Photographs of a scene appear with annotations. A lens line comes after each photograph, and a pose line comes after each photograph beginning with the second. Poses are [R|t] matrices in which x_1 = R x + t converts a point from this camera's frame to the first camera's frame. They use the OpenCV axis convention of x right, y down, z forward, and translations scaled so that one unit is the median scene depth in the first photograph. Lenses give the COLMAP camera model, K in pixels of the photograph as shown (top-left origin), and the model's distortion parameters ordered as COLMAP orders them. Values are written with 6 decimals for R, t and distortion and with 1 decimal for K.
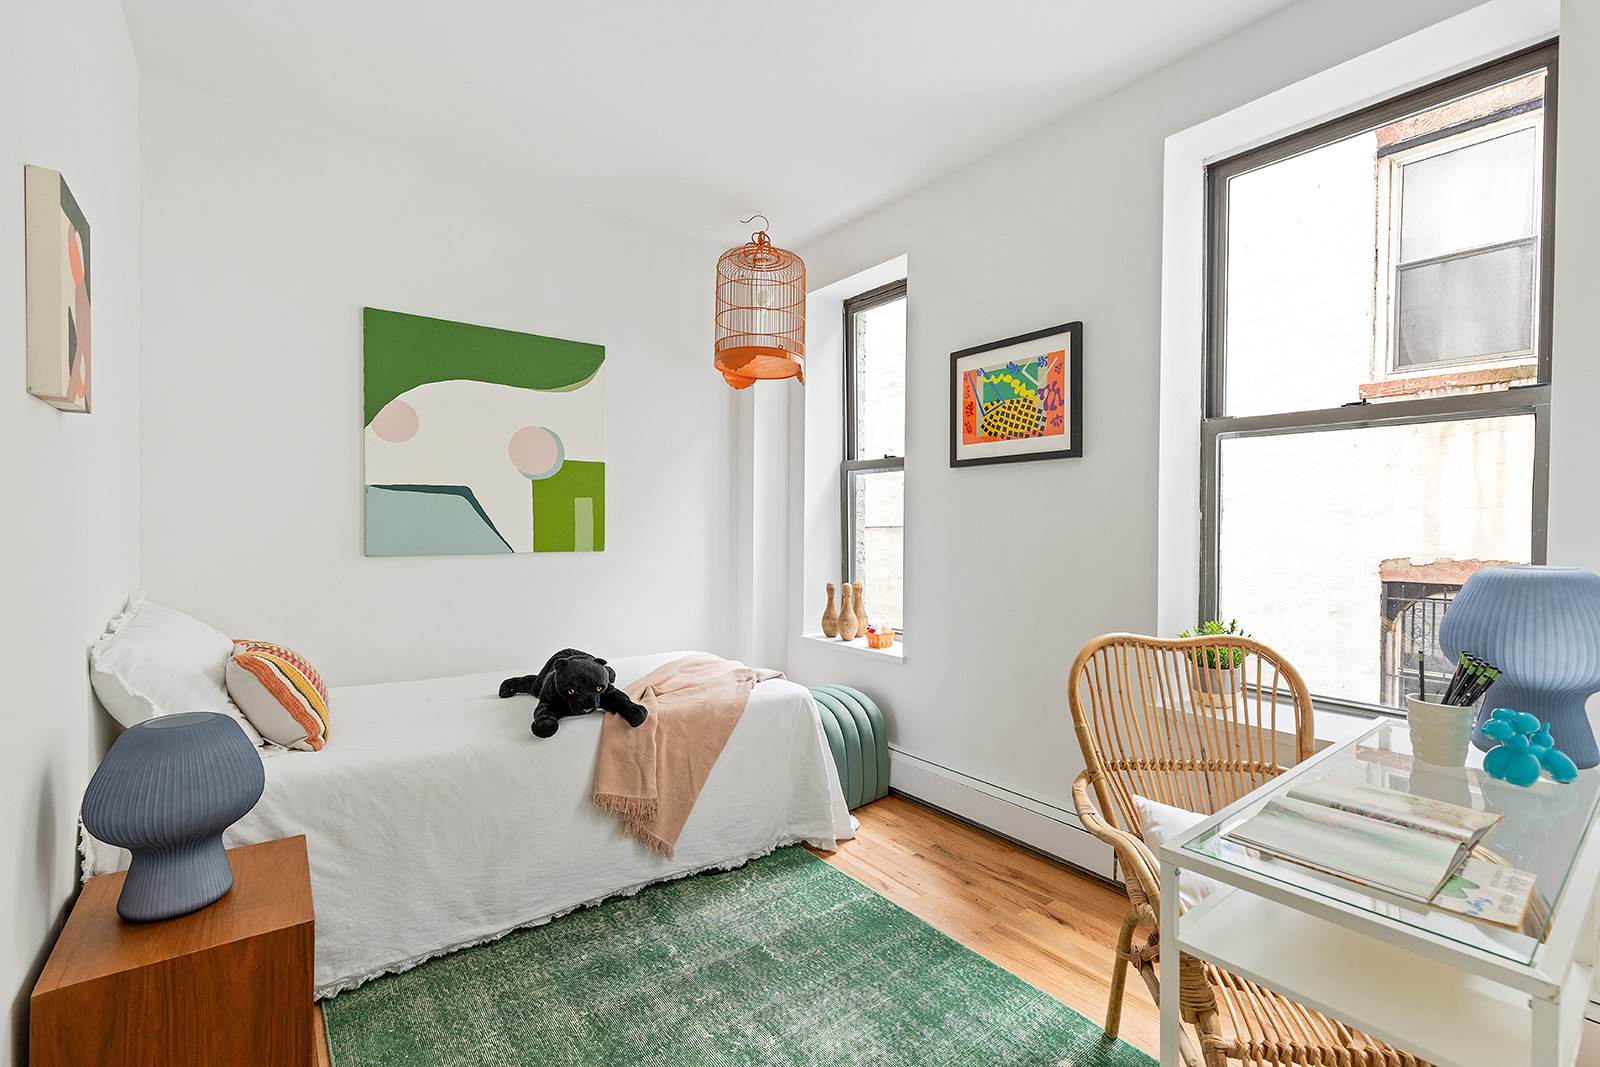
lens RADIAL K [[728.8, 0, 801.3], [0, 728.8, 537.9], [0, 0, 1]] dist [0.002243, 0.000127]
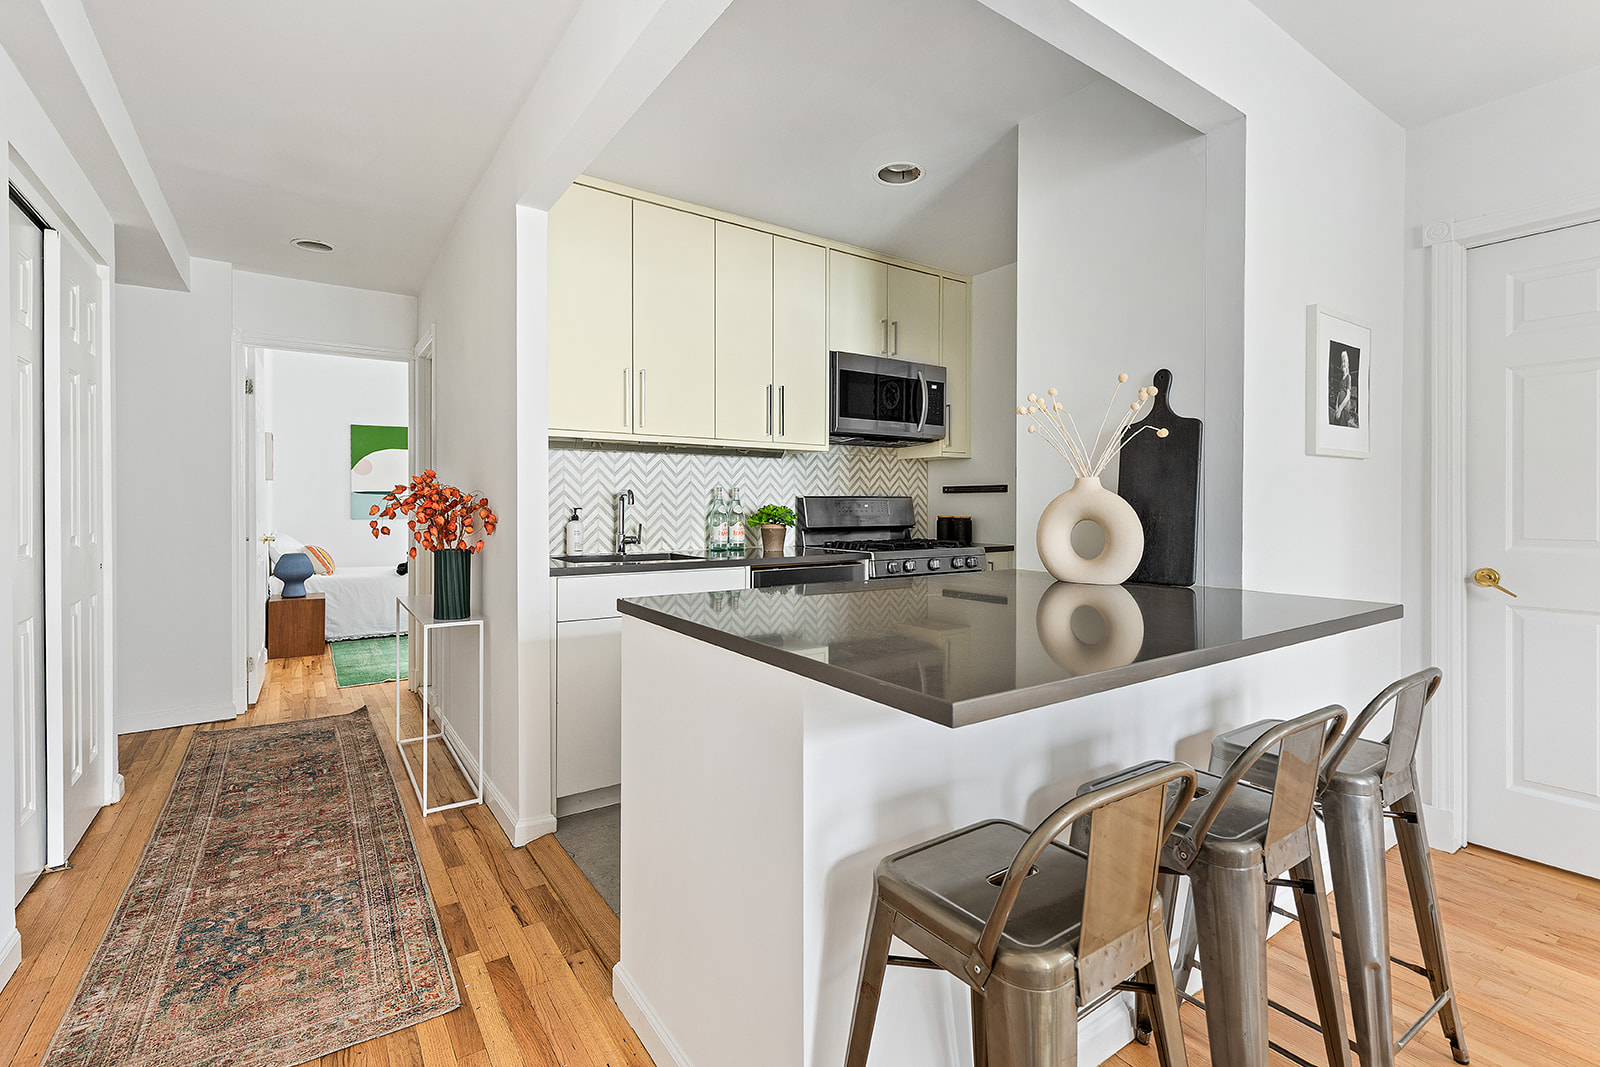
lens RADIAL K [[728.8, 0, 799.0], [0, 728.8, 516.8], [0, 0, 1]] dist [0.002243, 0.000127]
pose [[0.999038, 0.000119, -0.043853, 1.548391], [-0.000383, 0.999982, -0.006012, 0.046389], [0.043852, 0.006023, 0.999020, -2.131502]]
